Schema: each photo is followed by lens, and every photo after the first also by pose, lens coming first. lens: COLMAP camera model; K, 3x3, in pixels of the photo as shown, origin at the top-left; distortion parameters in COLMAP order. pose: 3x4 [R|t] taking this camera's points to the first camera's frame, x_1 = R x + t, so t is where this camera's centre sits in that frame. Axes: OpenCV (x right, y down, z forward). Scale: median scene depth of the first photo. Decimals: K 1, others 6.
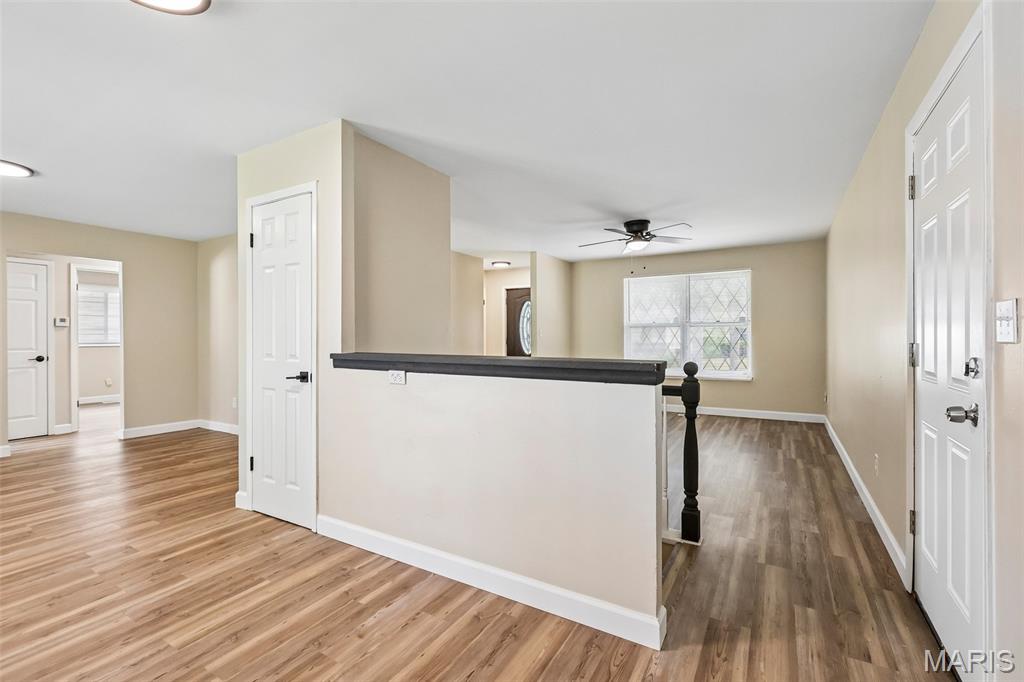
lens RADIAL K [[458.7, 0, 516.3], [0, 458.7, 336.4], [0, 0, 1]] dist [-0.002643, 0.001229]
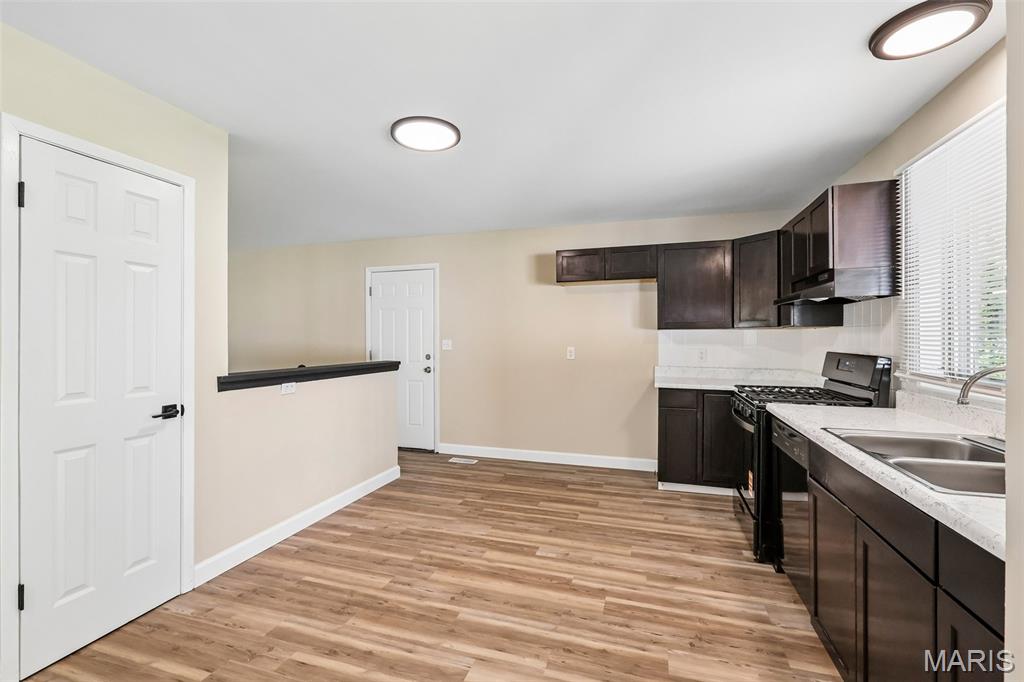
lens RADIAL K [[458.7, 0, 505.4], [0, 458.7, 339.2], [0, 0, 1]] dist [-0.002643, 0.001229]
pose [[-0.214028, -0.001357, 0.976827, -1.755059], [0.007989, 0.999963, 0.003139, -0.046312], [-0.976795, 0.008476, -0.214010, 0.764483]]
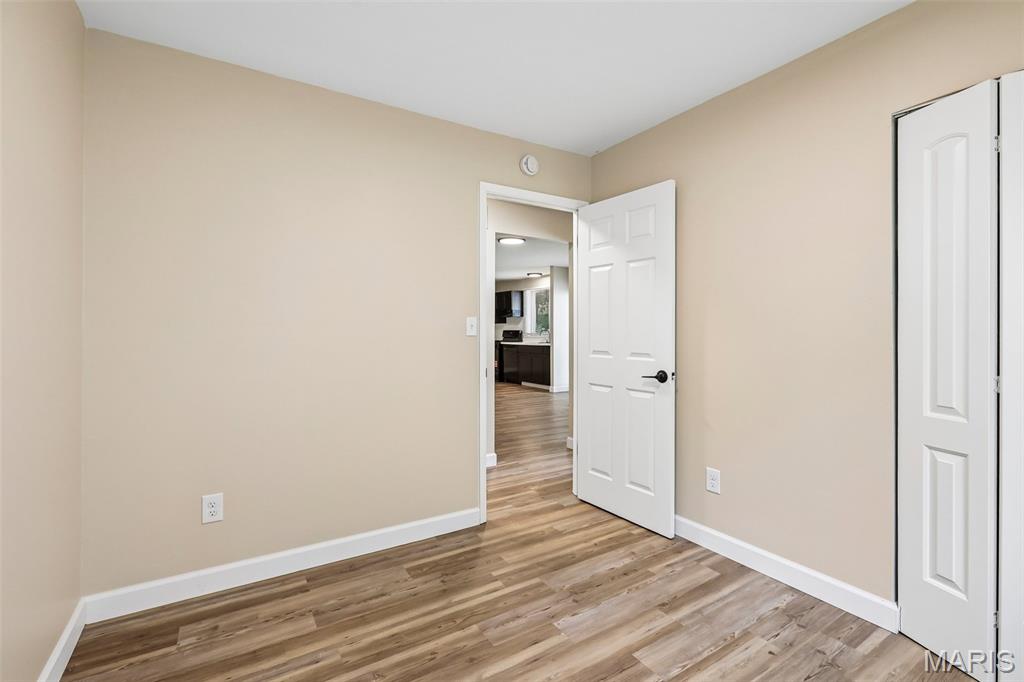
lens RADIAL K [[458.7, 0, 509.2], [0, 458.7, 334.6], [0, 0, 1]] dist [-0.002643, 0.001229]
pose [[-0.893506, -0.010782, 0.448921, -2.992502], [-0.007191, 0.999927, 0.009703, 0.006010], [-0.448993, 0.005442, -0.893519, 4.149030]]
